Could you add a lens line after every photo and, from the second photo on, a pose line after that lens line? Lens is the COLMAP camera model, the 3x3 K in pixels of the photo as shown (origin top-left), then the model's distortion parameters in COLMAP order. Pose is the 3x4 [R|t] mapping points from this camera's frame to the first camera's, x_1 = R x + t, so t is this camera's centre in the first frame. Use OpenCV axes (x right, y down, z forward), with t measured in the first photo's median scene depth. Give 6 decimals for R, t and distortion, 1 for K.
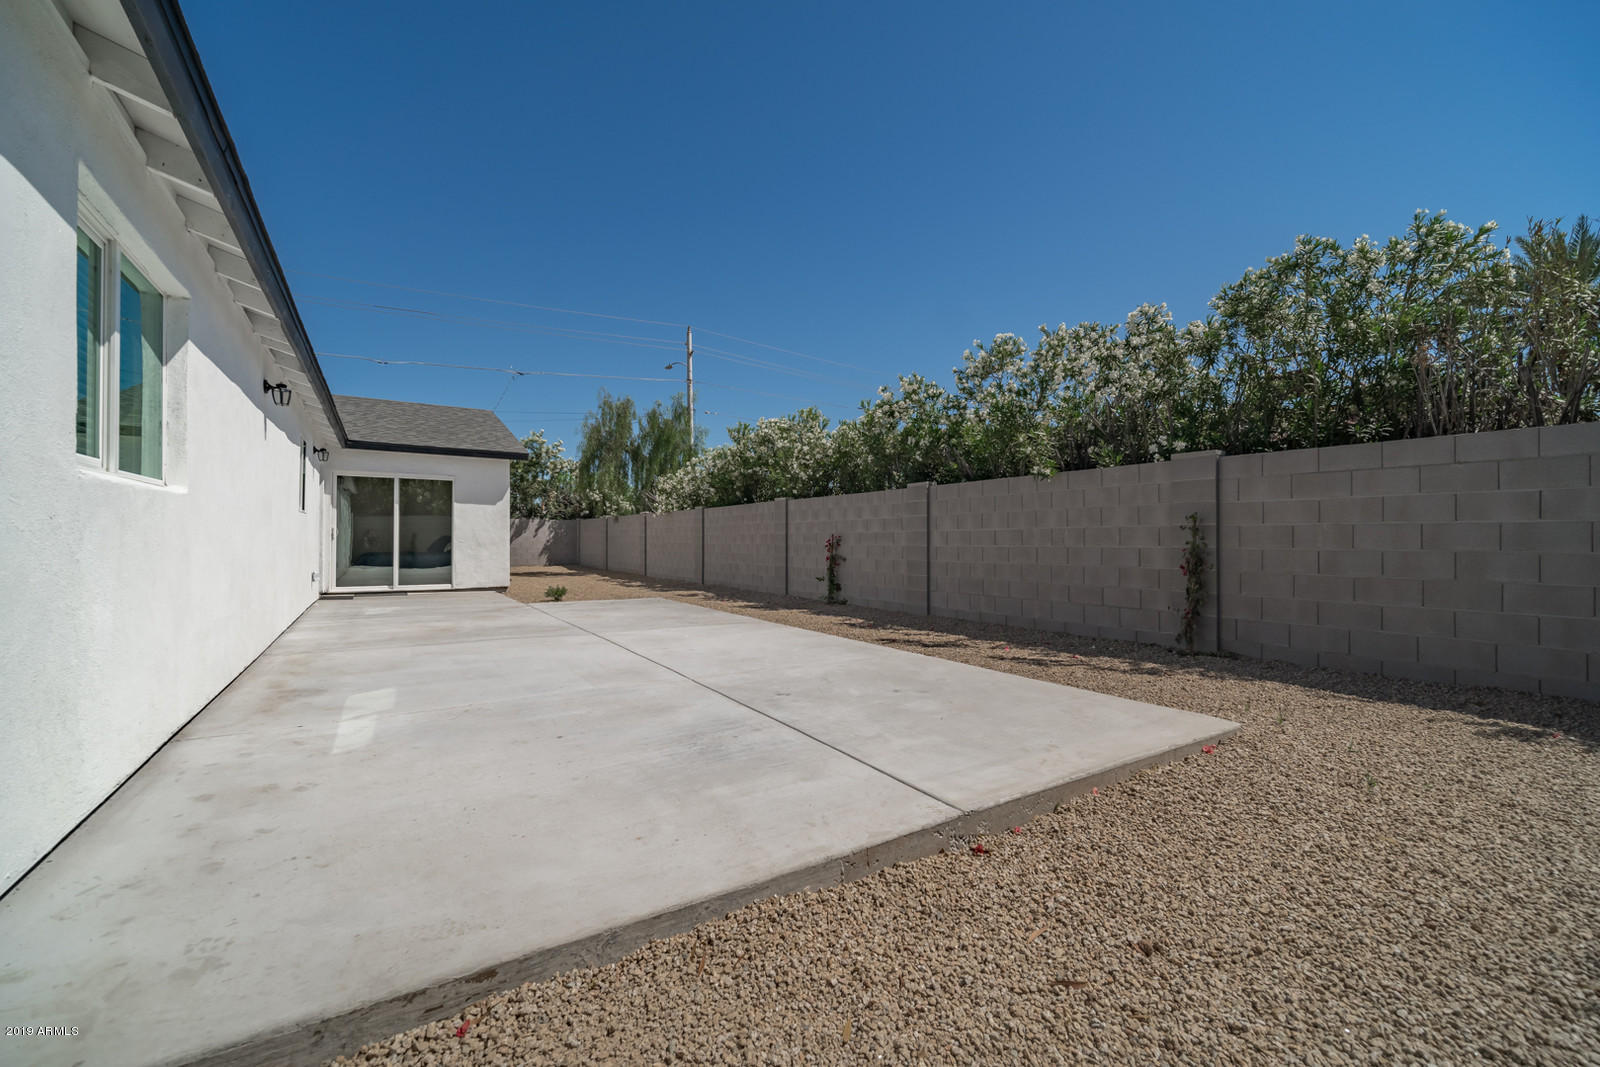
lens RADIAL K [[671.7, 0, 793.8], [0, 671.7, 535.6], [0, 0, 1]] dist [-0.015124, 0.000242]
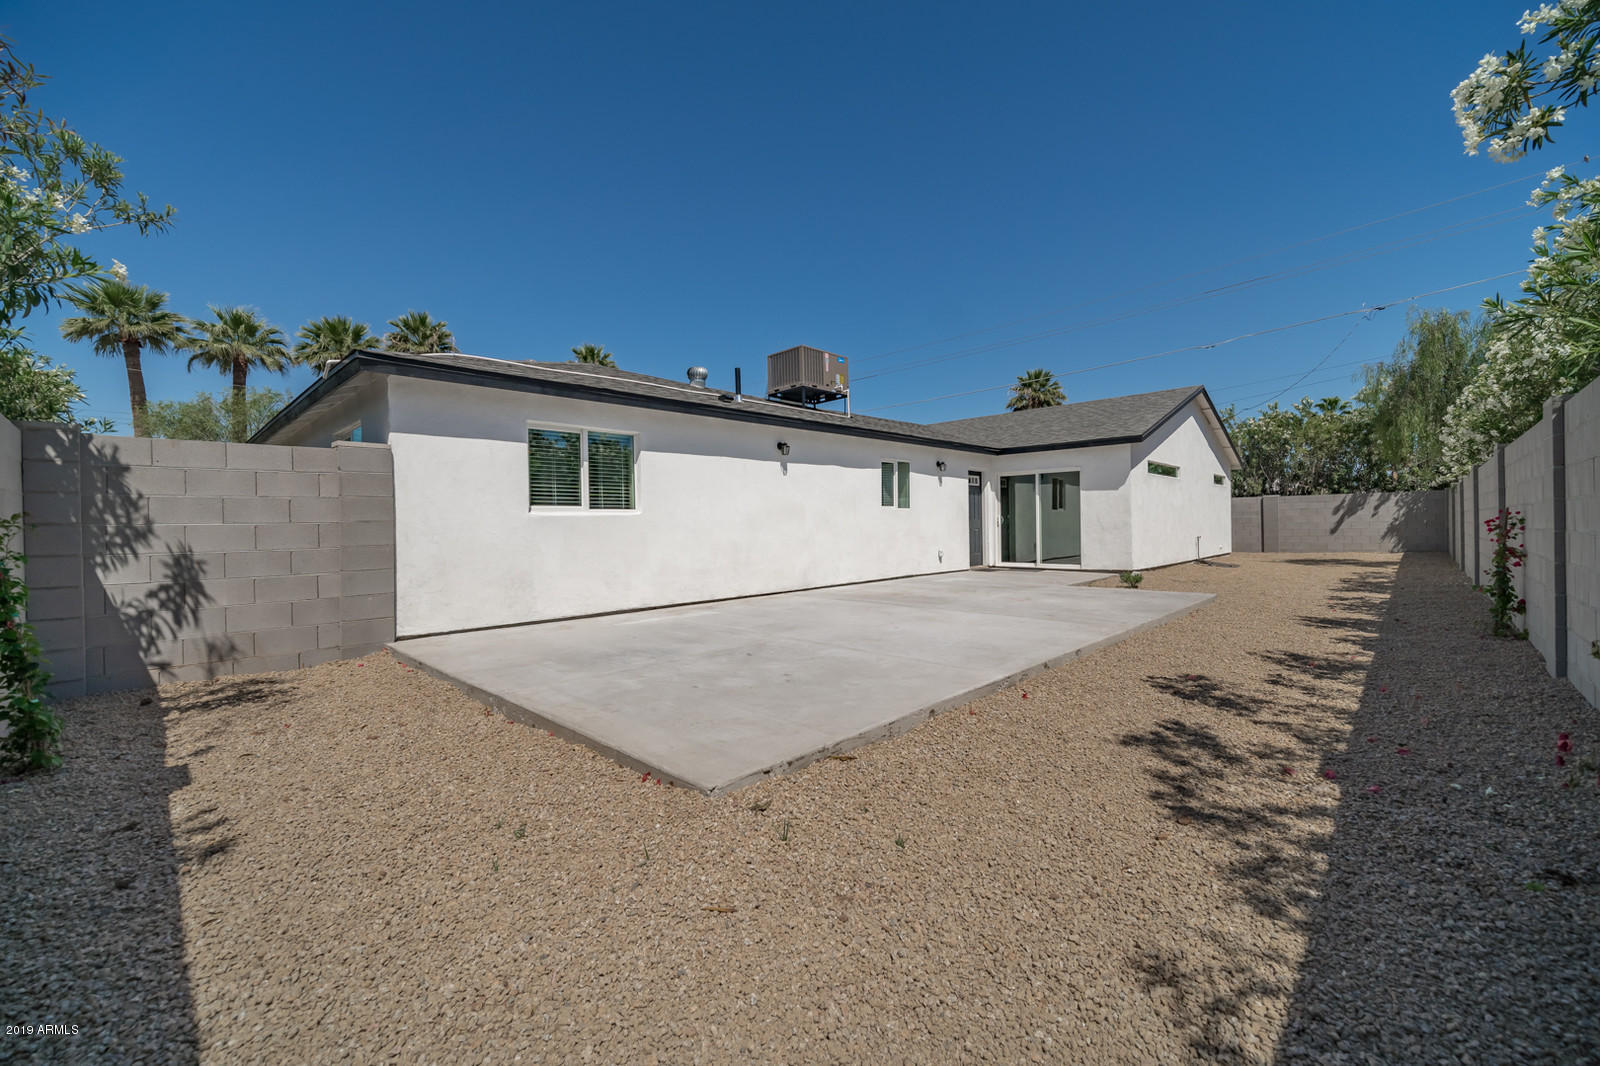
lens RADIAL K [[642.7, 0, 789.5], [0, 642.7, 517.3], [0, 0, 1]] dist [-0.001091, 0.000249]
pose [[0.213356, -0.021609, -0.976736, 0.427588], [0.023590, 0.999578, -0.016962, 0.000684], [0.976690, -0.019422, 0.213776, 0.314292]]
